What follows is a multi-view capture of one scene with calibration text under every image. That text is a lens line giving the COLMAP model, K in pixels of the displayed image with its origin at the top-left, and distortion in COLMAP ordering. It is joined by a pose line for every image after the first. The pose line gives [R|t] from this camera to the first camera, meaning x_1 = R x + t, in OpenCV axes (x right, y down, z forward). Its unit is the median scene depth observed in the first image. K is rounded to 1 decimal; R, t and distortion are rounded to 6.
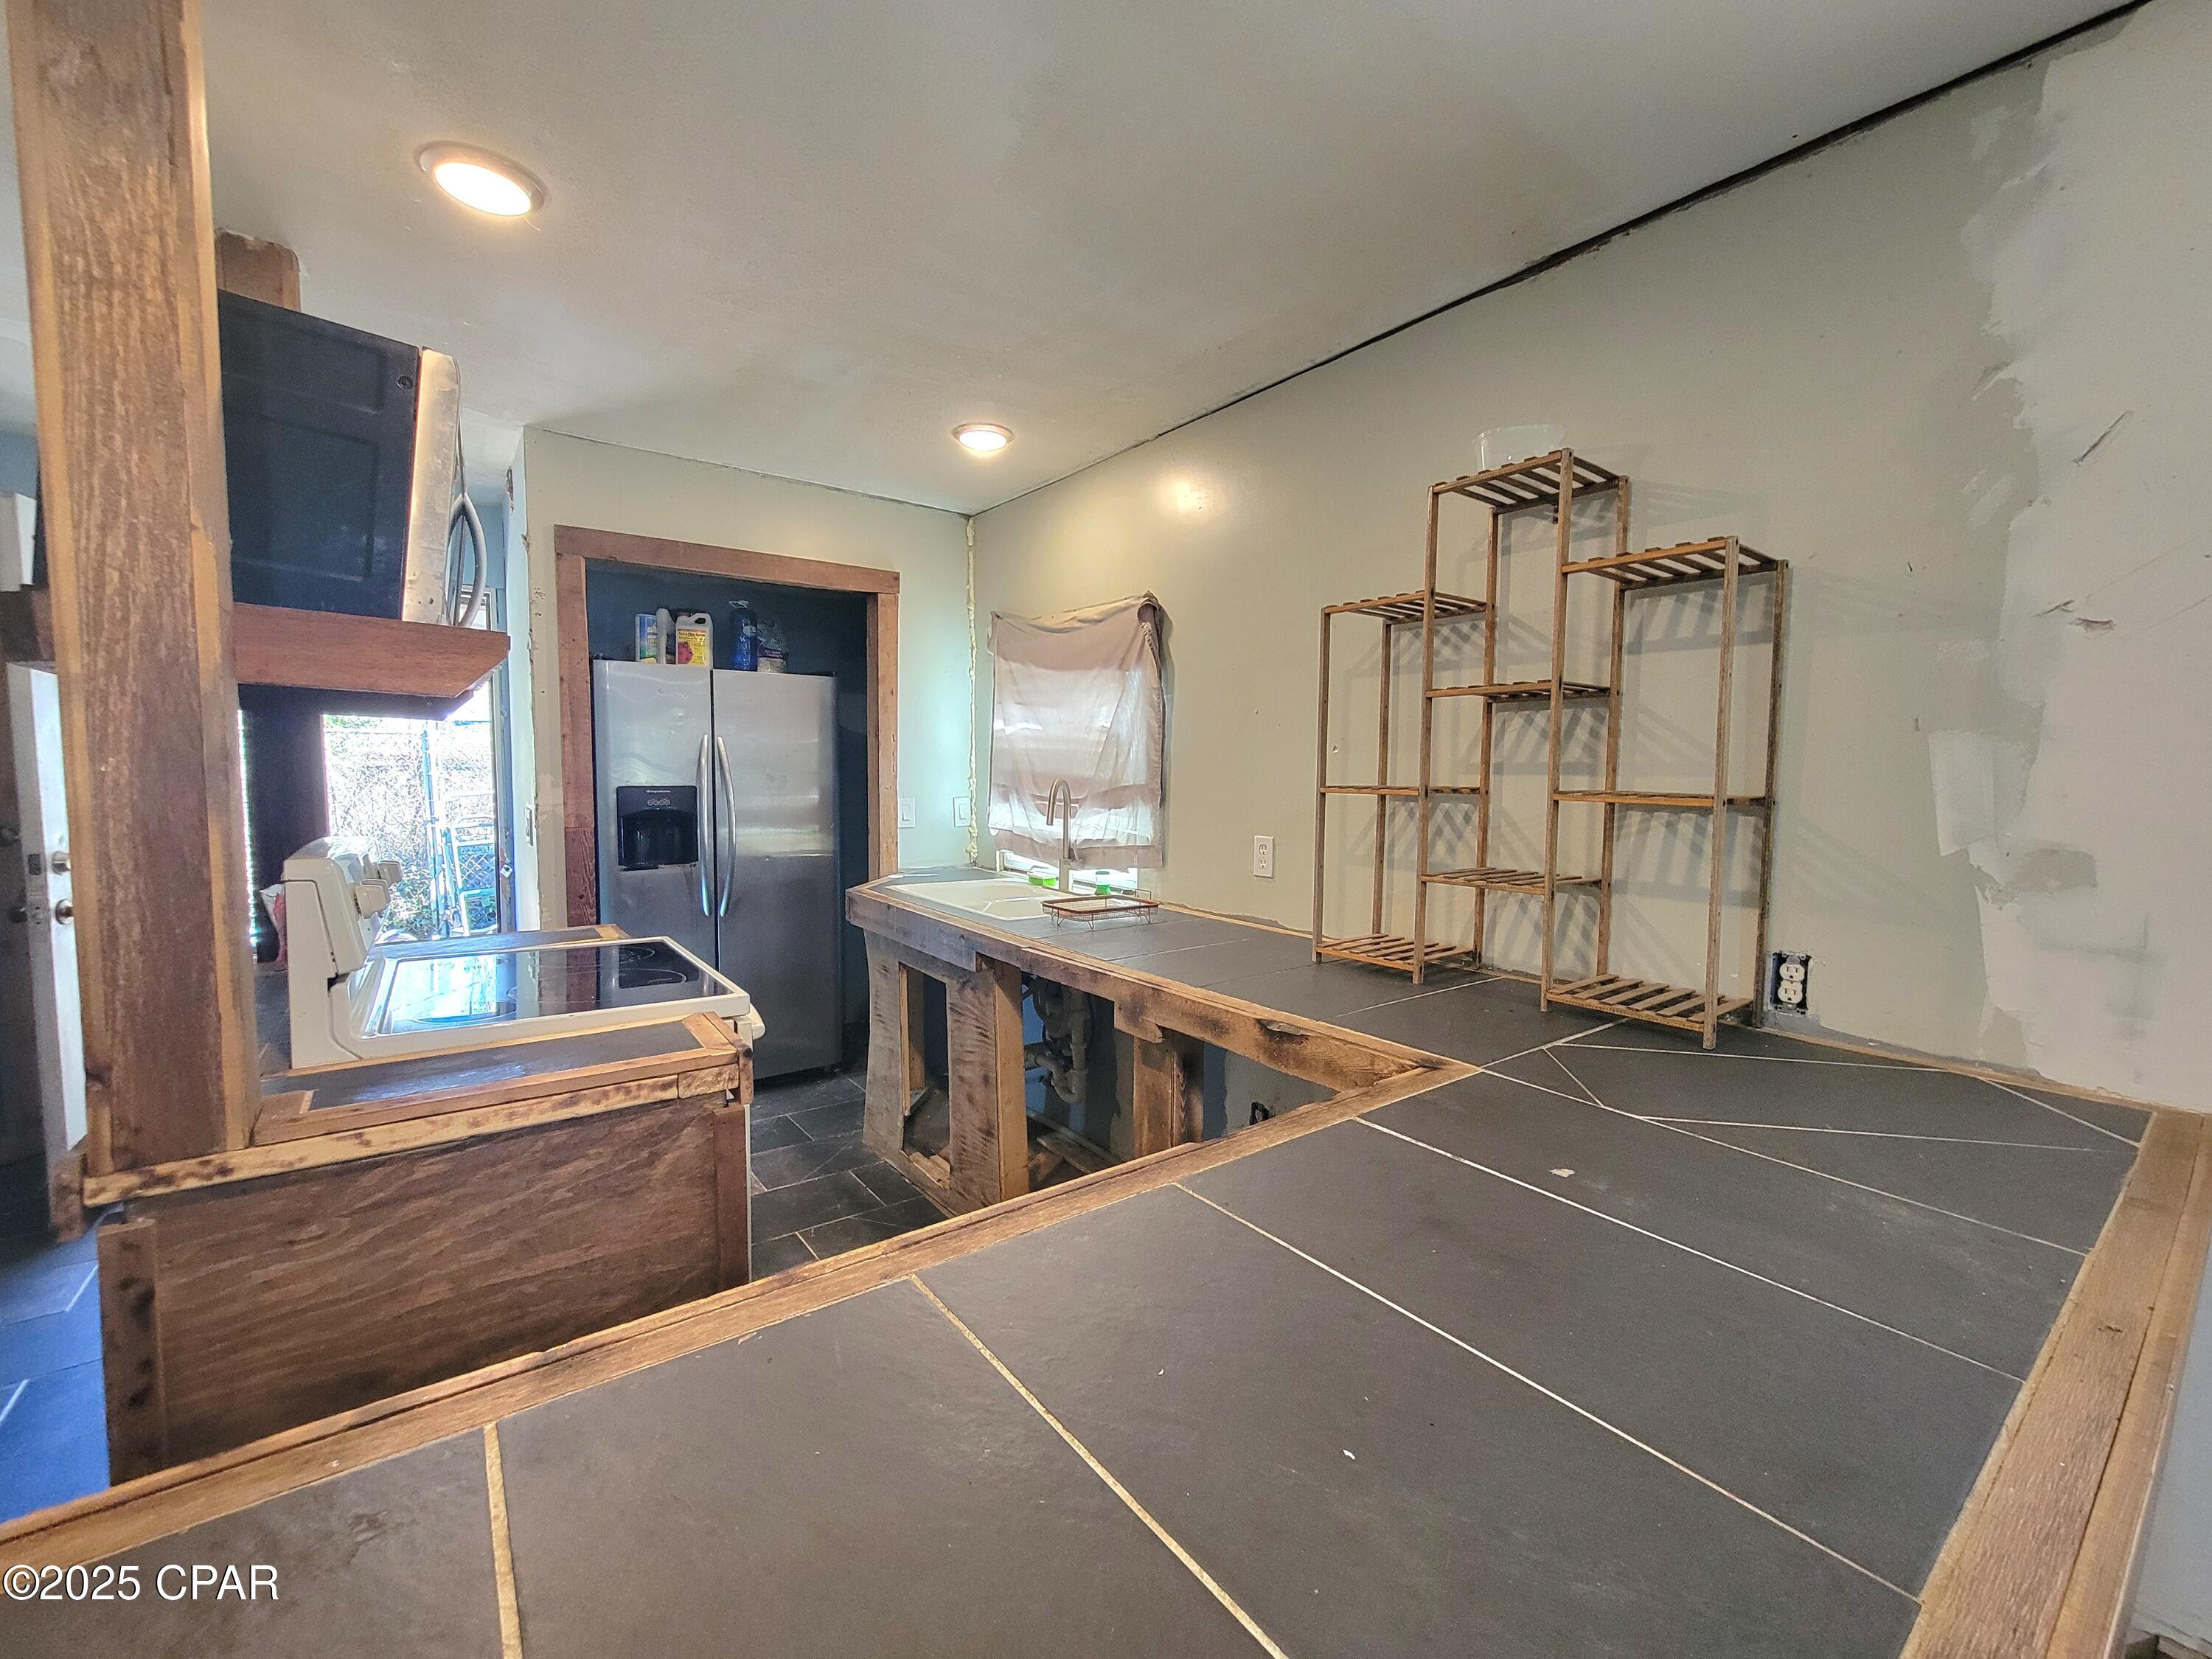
lens RADIAL K [[904.5, 0, 1111.2], [0, 904.5, 828.7], [0, 0, 1]] dist [-0.000459, -0.000315]
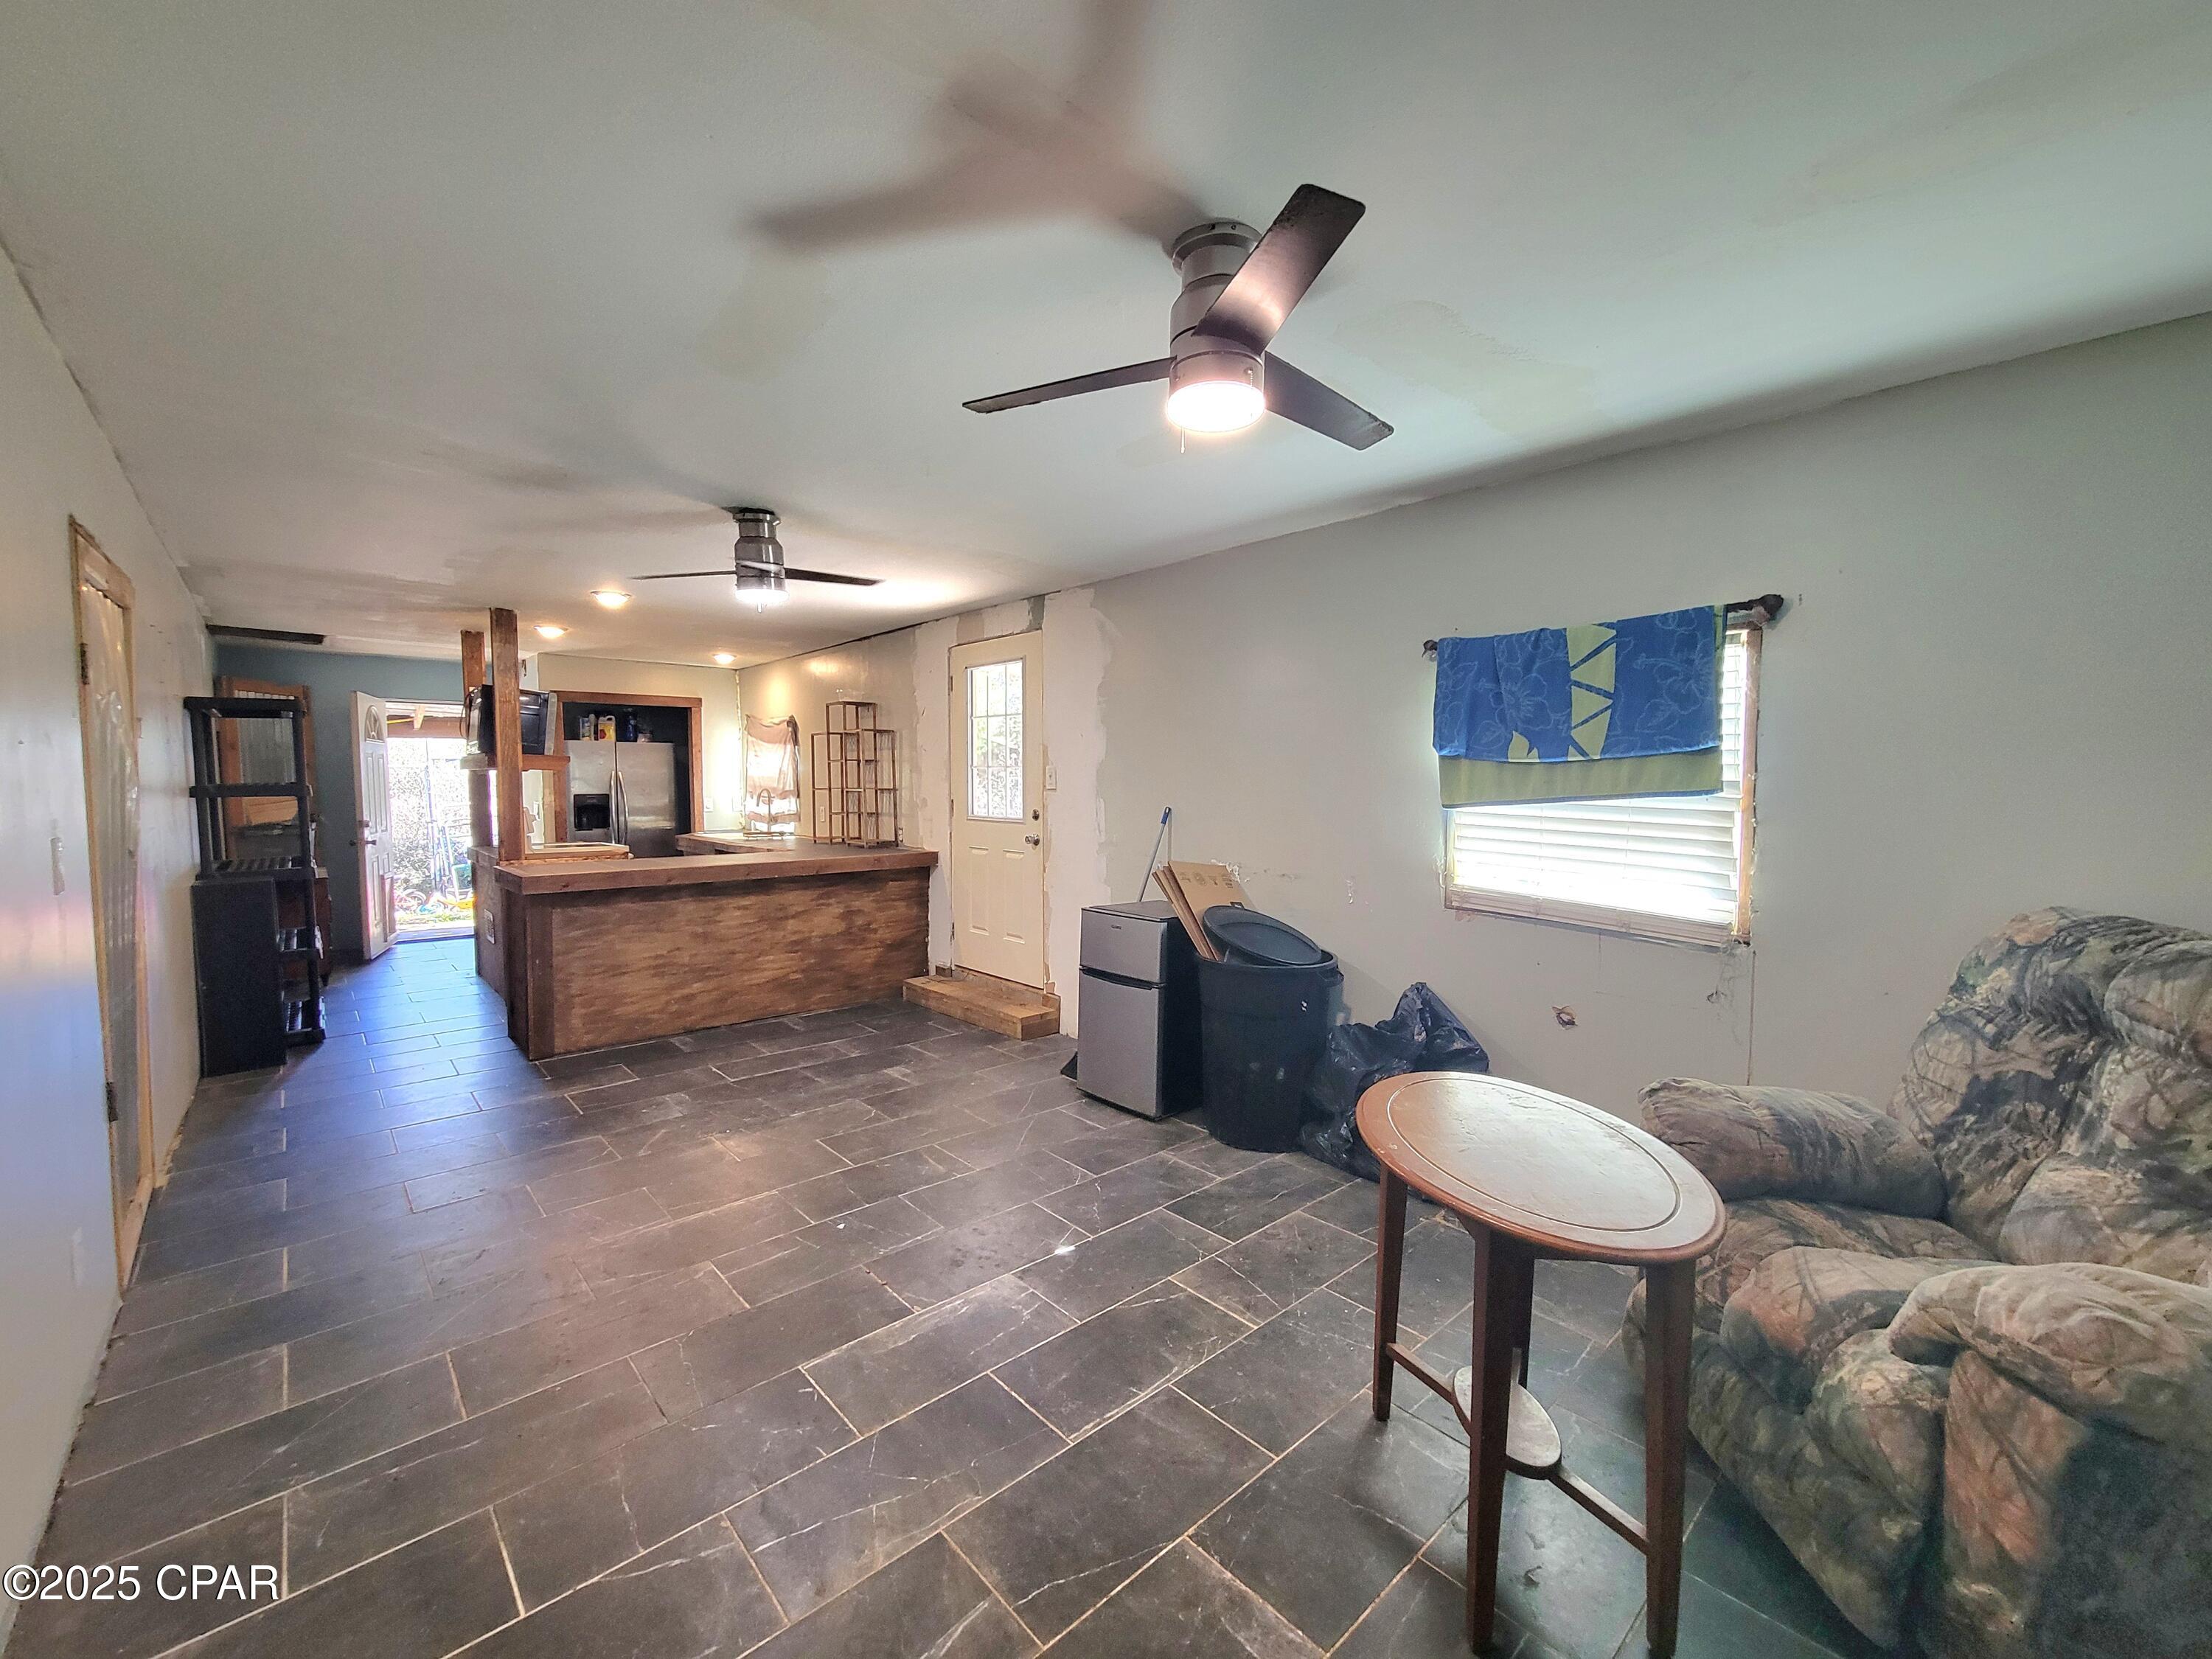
lens RADIAL K [[904.5, 0, 1101.0], [0, 904.5, 832.7], [0, 0, 1]] dist [-0.000459, -0.000315]
pose [[0.995932, -0.019236, 0.088030, 0.559250], [0.020184, 0.999747, -0.009884, 0.095706], [-0.087817, 0.011620, 0.996069, -1.345674]]
